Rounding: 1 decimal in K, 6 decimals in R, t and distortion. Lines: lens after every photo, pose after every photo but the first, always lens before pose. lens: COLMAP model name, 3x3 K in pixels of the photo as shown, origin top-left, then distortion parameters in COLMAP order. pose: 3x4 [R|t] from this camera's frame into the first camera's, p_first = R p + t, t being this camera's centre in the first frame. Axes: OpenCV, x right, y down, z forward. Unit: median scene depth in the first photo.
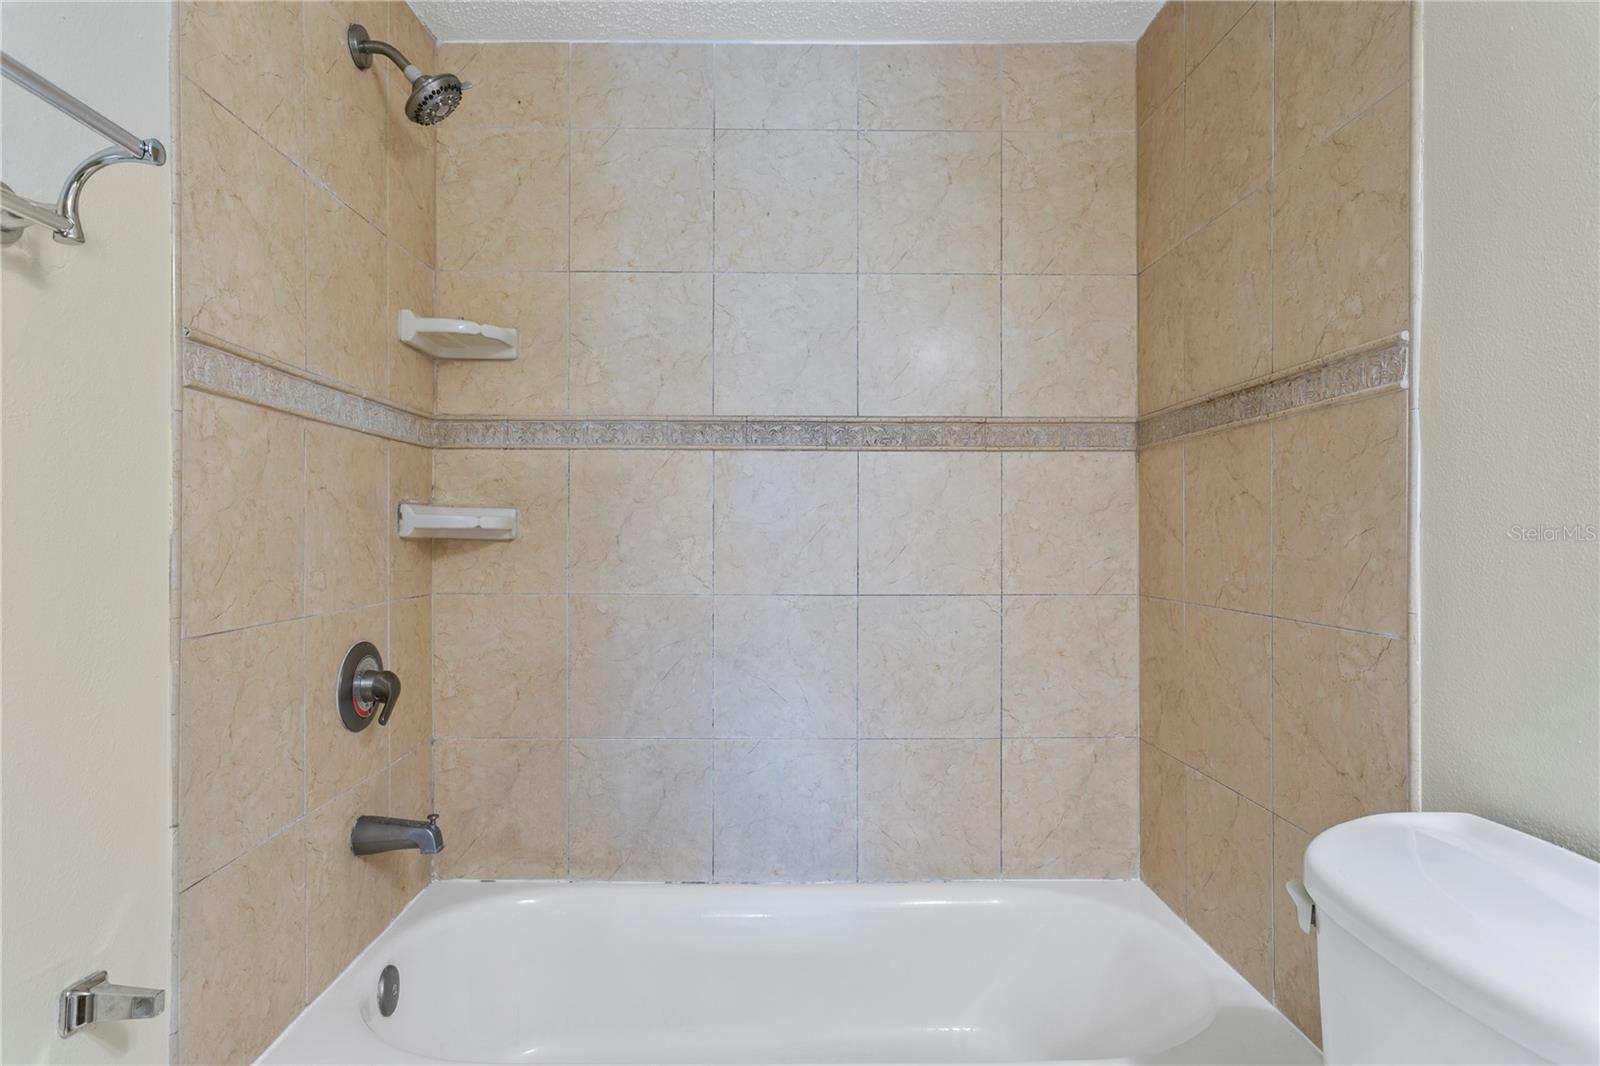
lens RADIAL K [[893.0, 0, 796.7], [0, 893.0, 542.5], [0, 0, 1]] dist [-0.011679, 0.000483]
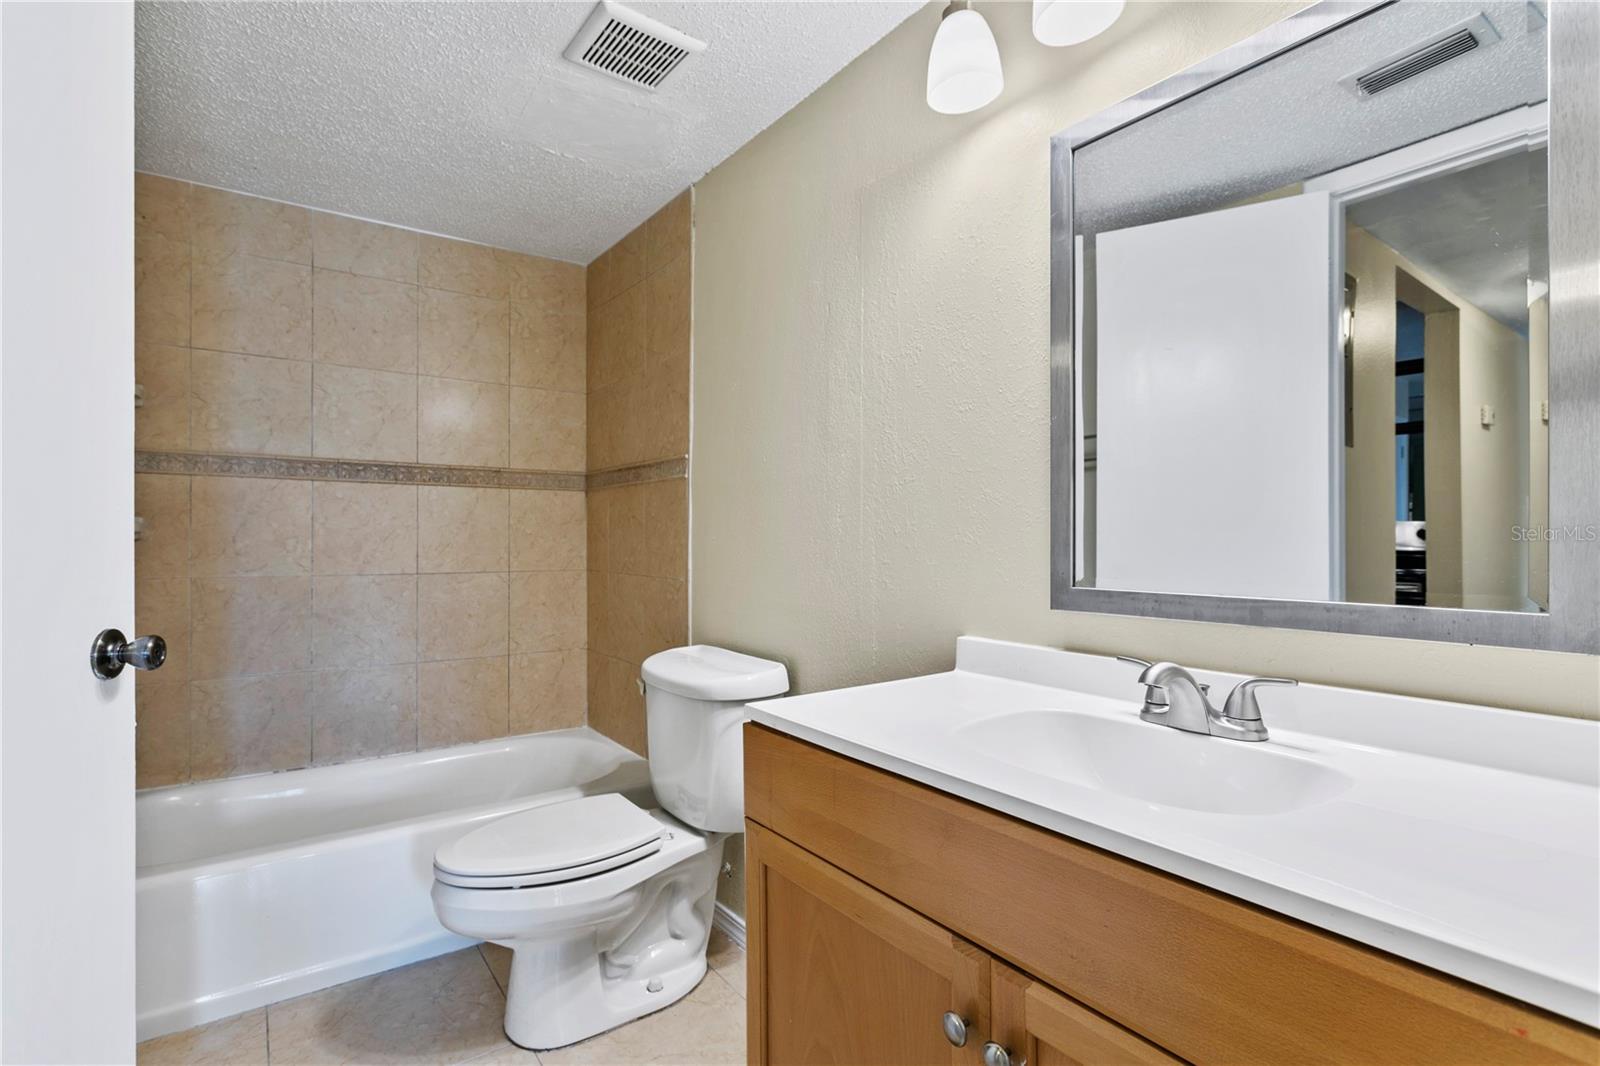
lens RADIAL K [[754.6, 0, 784.8], [0, 754.6, 533.6], [0, 0, 1]] dist [-0.001782, 0.001346]
pose [[0.826381, 0.004977, 0.563090, -0.151163], [0.001383, 0.999940, -0.010869, 0.001785], [-0.563110, 0.009761, 0.826324, -0.504390]]
